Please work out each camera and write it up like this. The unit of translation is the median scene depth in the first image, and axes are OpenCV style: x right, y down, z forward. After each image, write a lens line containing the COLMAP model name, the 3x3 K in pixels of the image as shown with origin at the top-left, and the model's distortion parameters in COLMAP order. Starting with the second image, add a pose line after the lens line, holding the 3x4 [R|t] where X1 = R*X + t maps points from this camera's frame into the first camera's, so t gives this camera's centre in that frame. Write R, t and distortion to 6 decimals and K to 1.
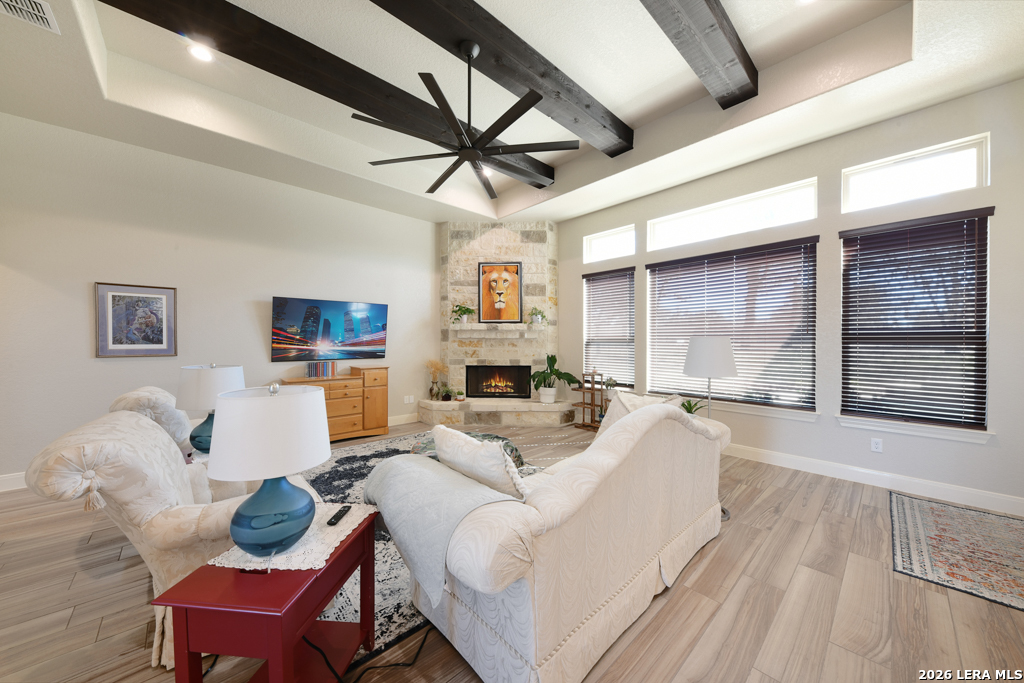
lens RADIAL K [[357.2, 0, 518.9], [0, 357.2, 340.8], [0, 0, 1]] dist [0.007079, -0.001049]
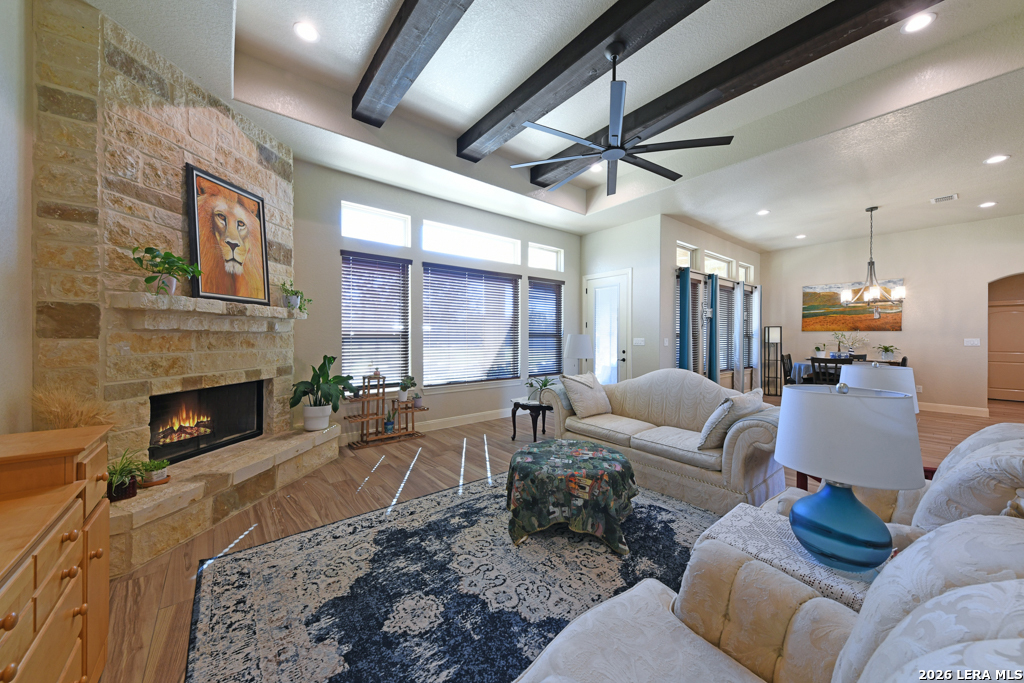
lens RADIAL K [[357.2, 0, 512.1], [0, 357.2, 337.8], [0, 0, 1]] dist [0.007079, -0.001049]
pose [[0.085035, -0.004388, 0.996368, -0.536399], [-0.005717, 0.999972, 0.004892, -0.002386], [-0.996362, -0.006112, 0.085008, 0.552021]]
